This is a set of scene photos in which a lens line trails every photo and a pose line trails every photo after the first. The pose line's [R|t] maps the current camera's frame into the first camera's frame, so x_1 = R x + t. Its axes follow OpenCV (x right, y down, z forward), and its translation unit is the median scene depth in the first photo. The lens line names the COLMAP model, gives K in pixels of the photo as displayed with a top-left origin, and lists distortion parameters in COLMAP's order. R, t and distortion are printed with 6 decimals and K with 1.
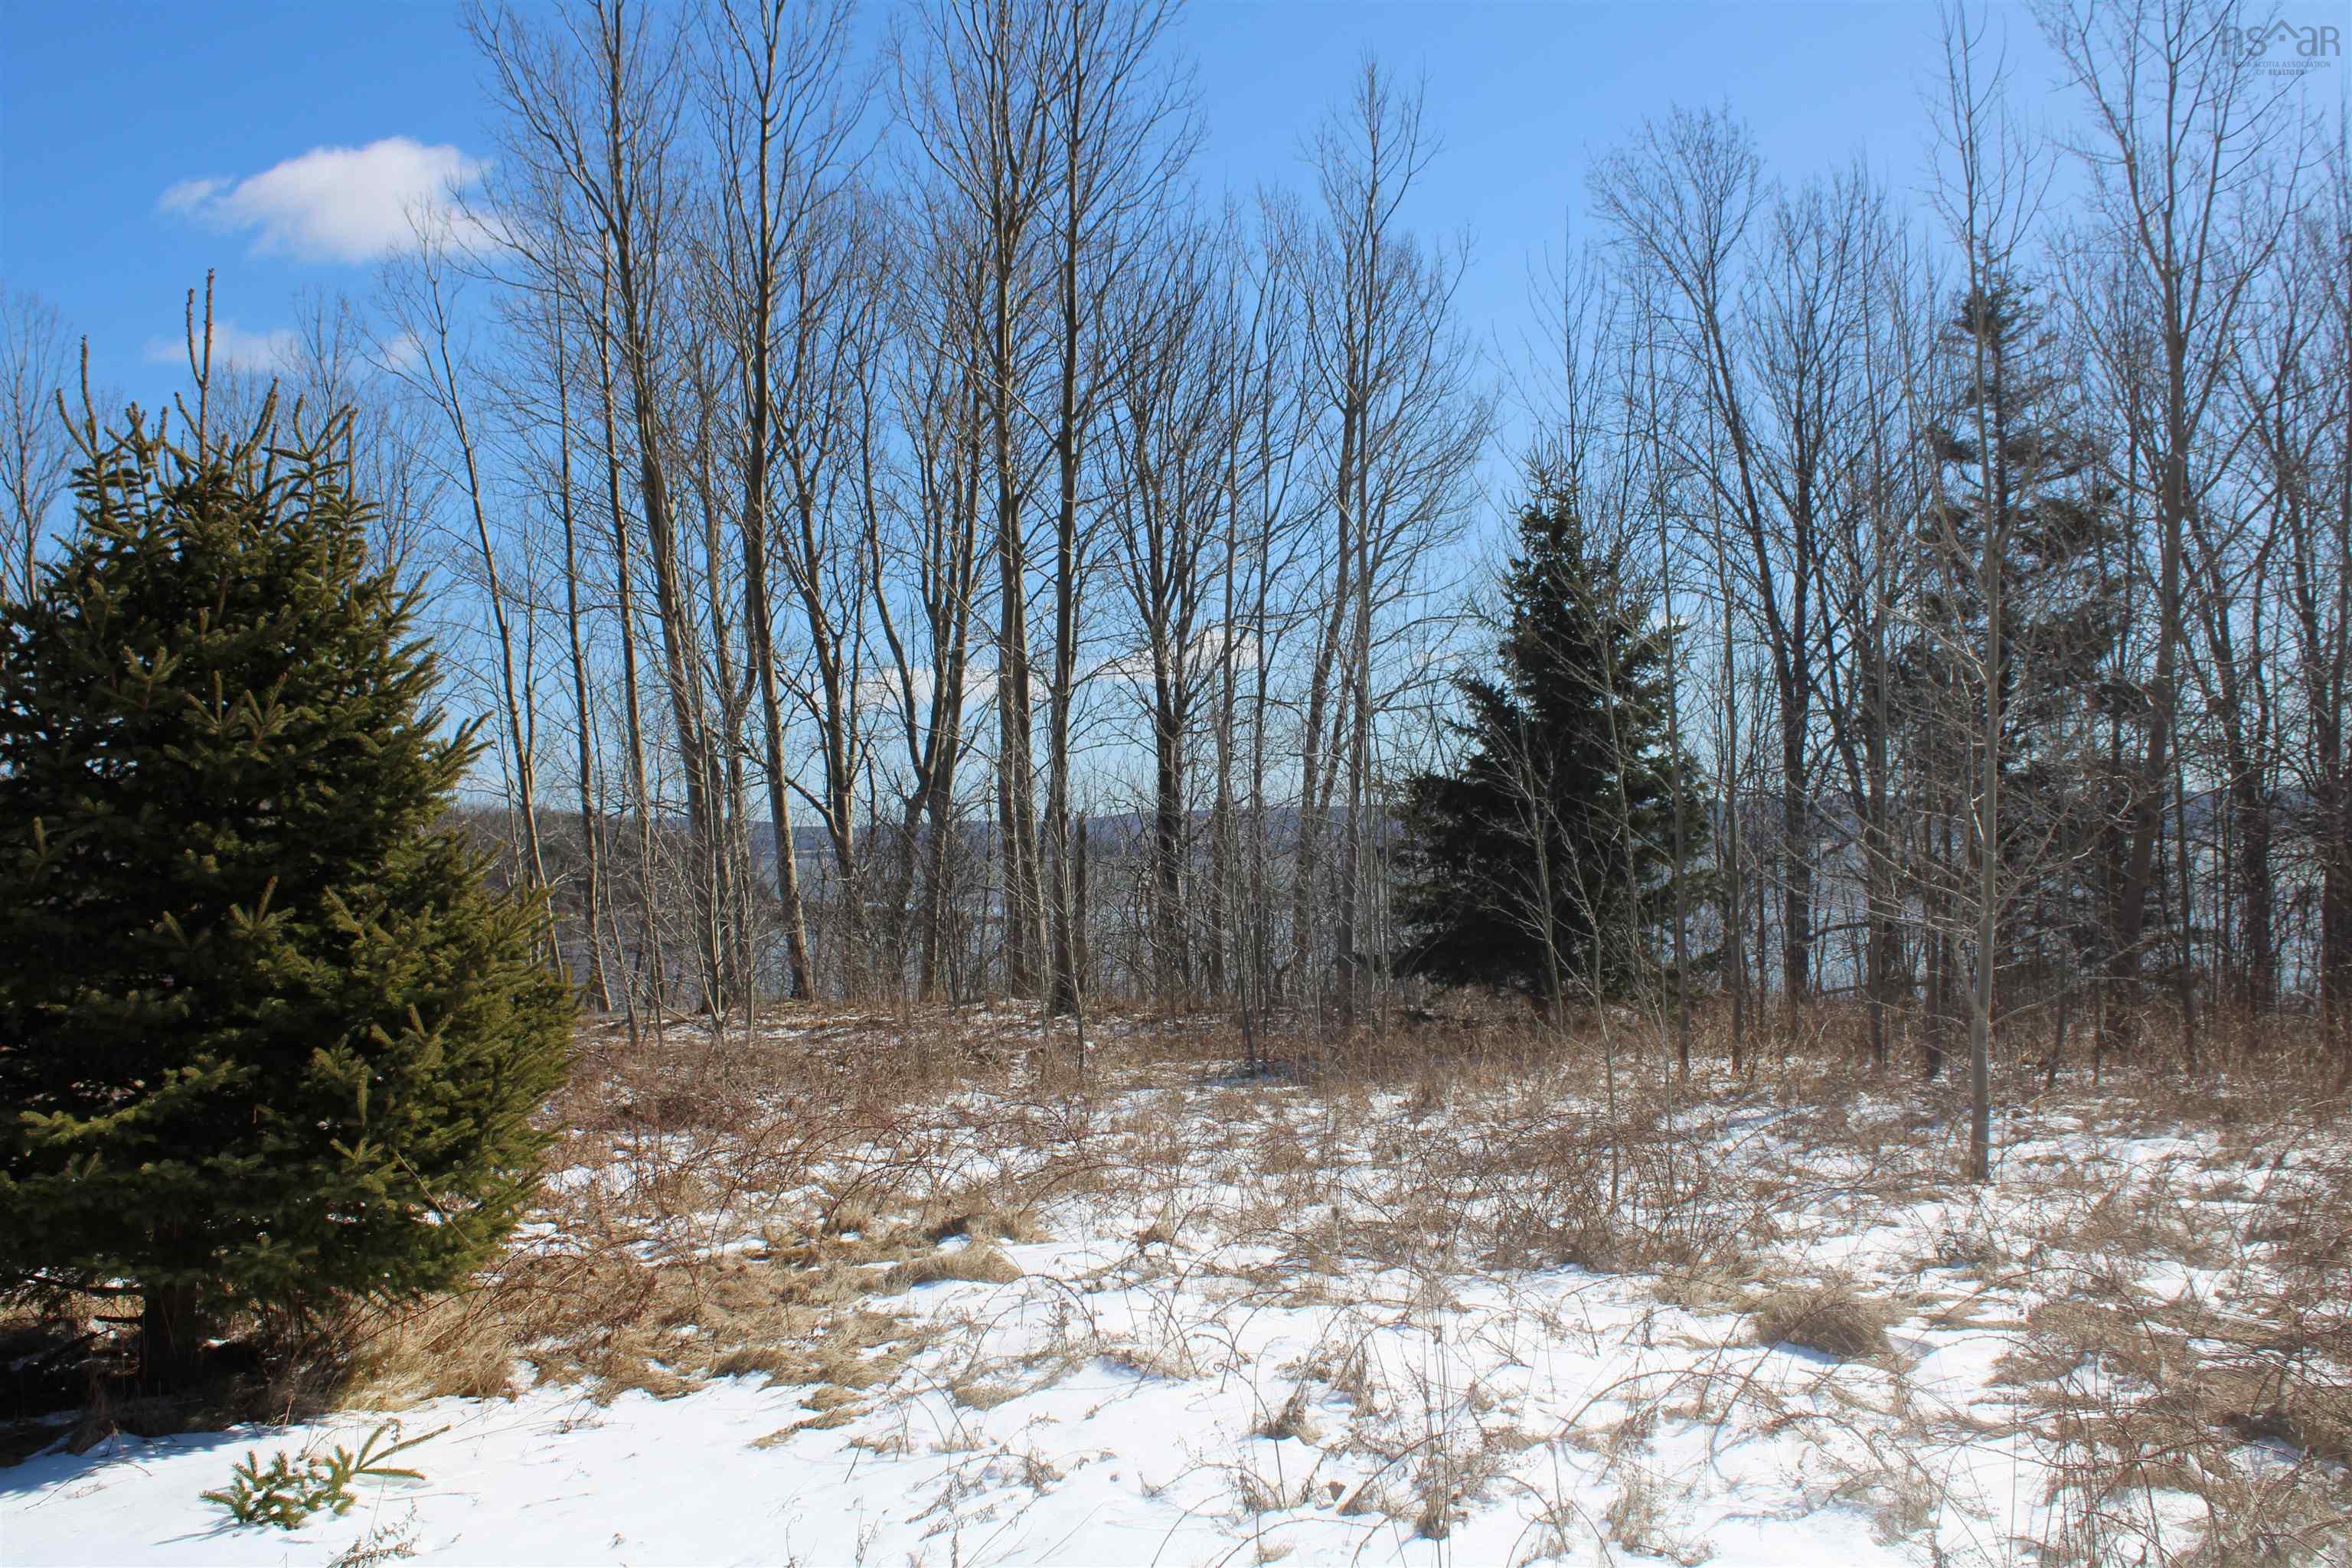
lens RADIAL K [[2397.4, 0, 1176.0], [0, 2397.4, 784.0], [0, 0, 1]] dist [-0.118252, 0.177382]
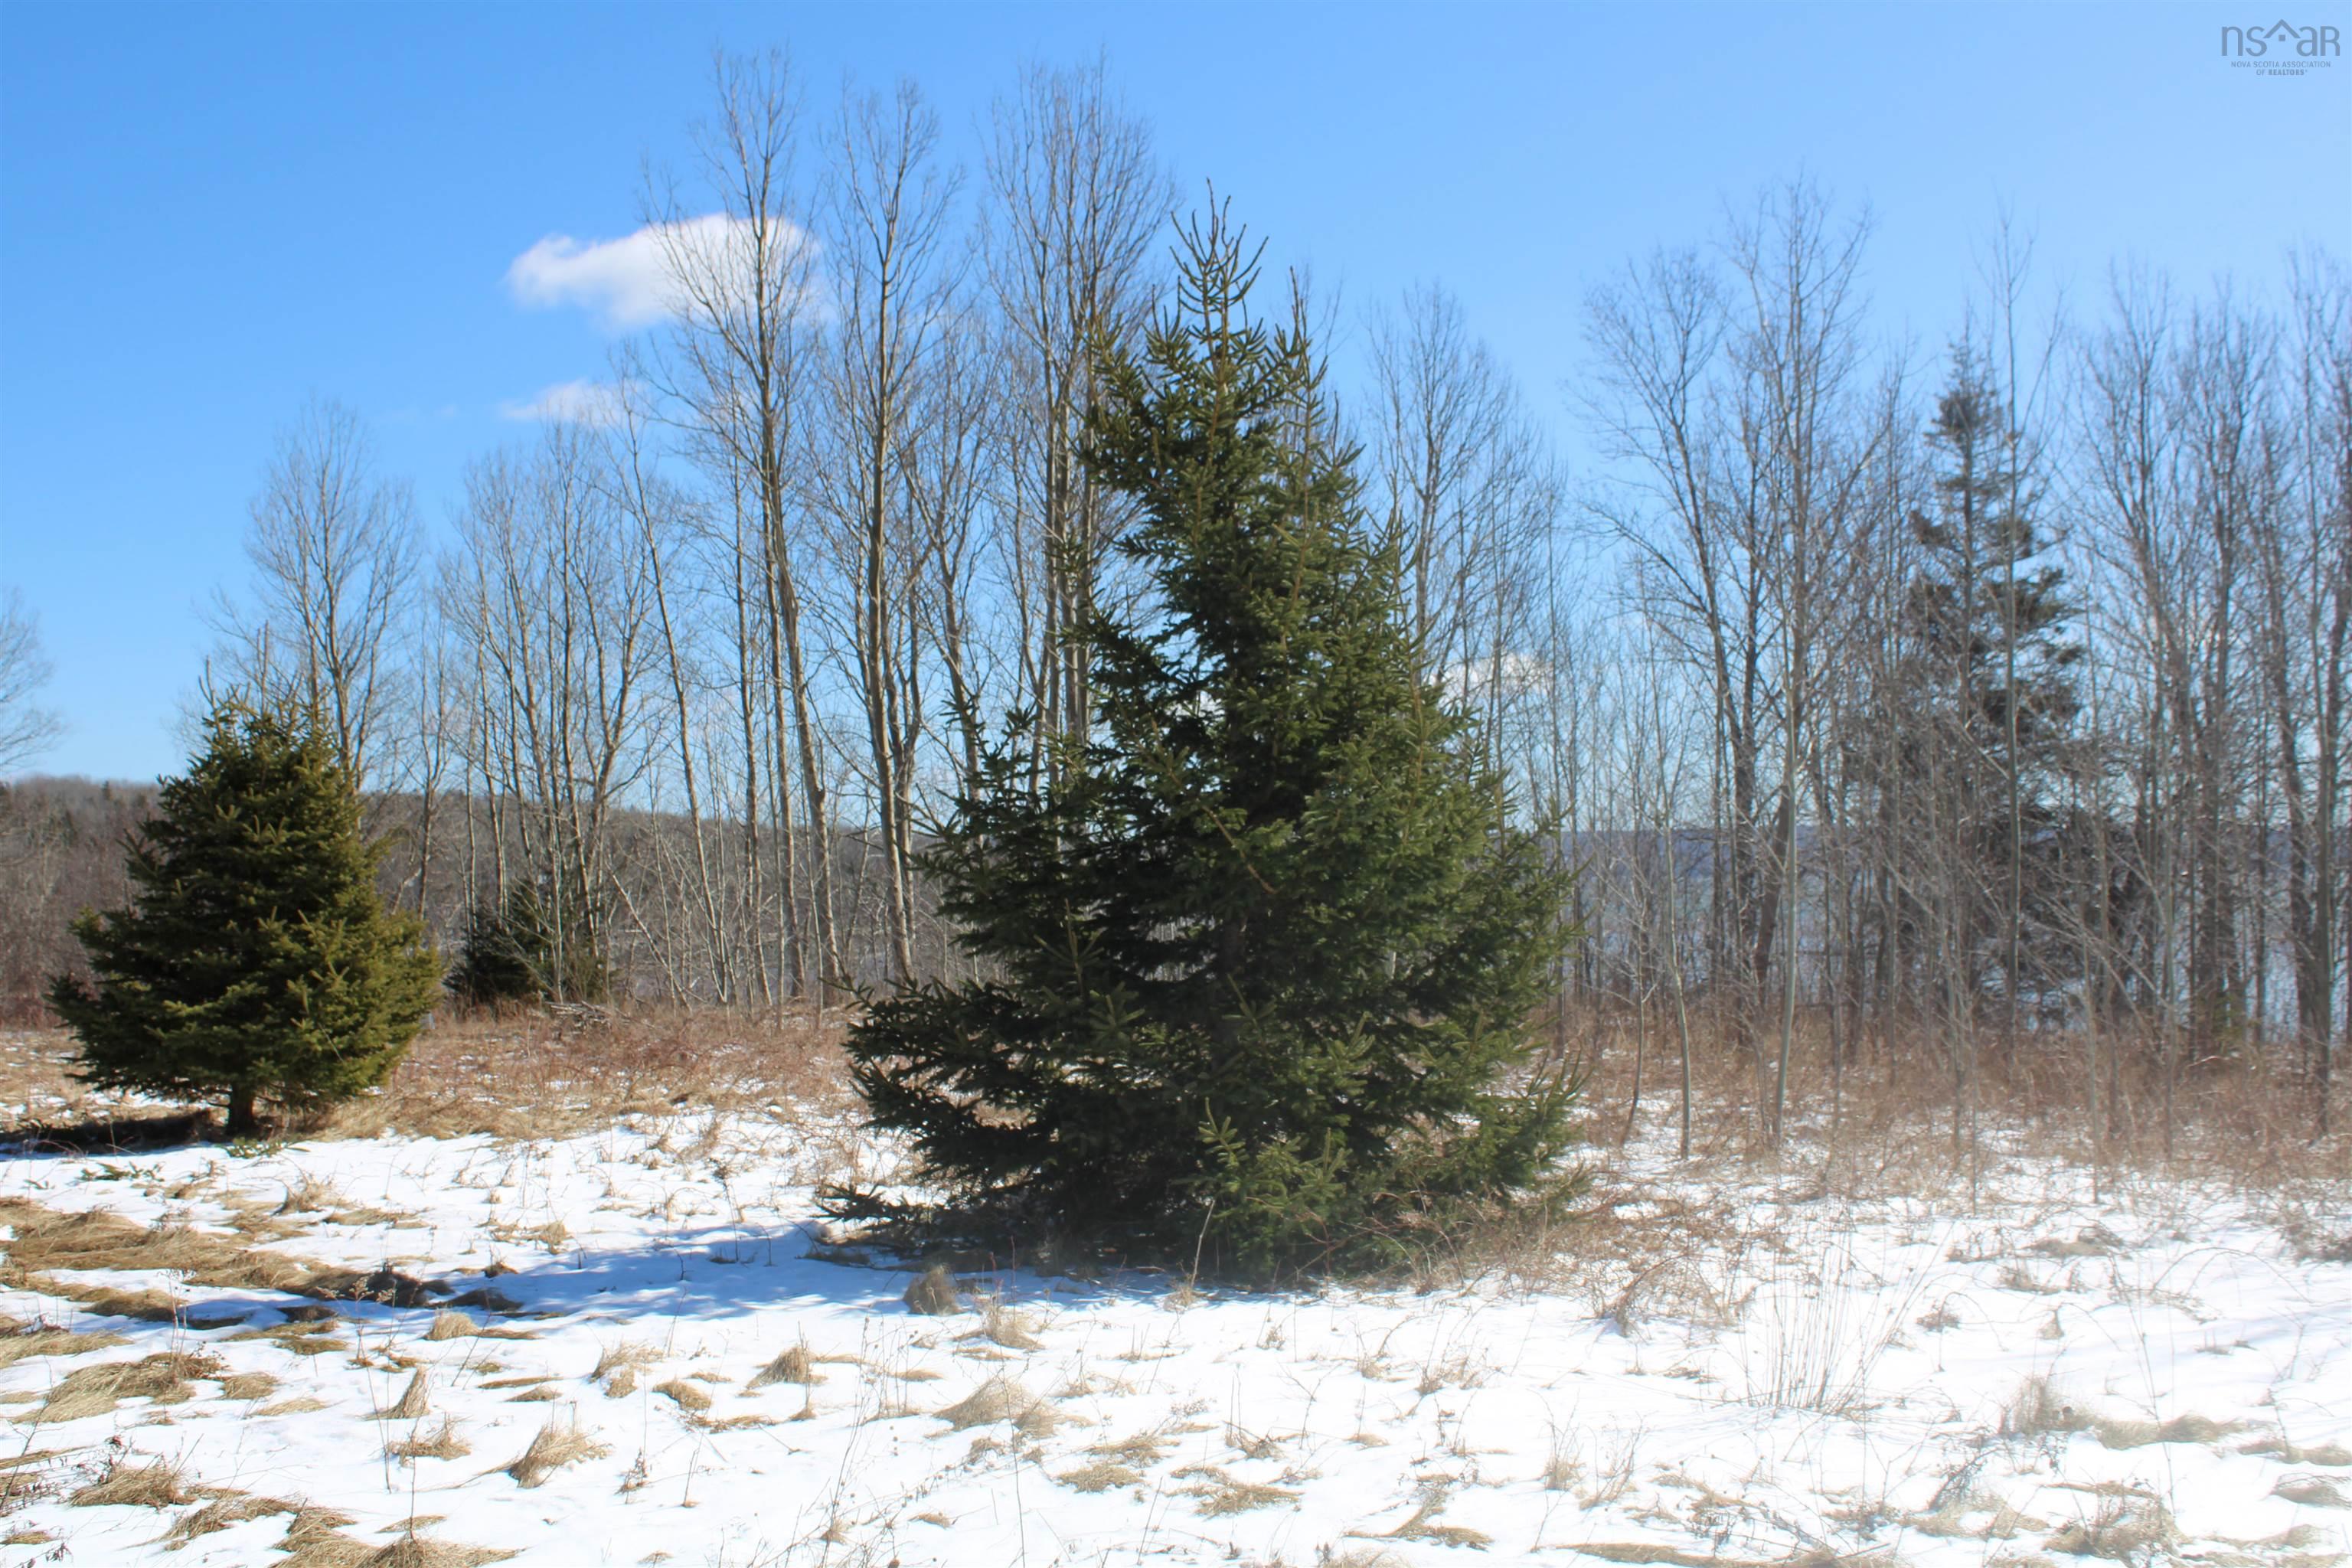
lens RADIAL K [[2397.4, 0, 1176.0], [0, 2397.4, 784.0], [0, 0, 1]] dist [-0.118252, 0.177382]
pose [[0.991998, 0.009139, -0.125921, 0.760770], [-0.010157, 0.999921, -0.007449, -0.069818], [0.125842, 0.008668, 0.992012, -1.151796]]
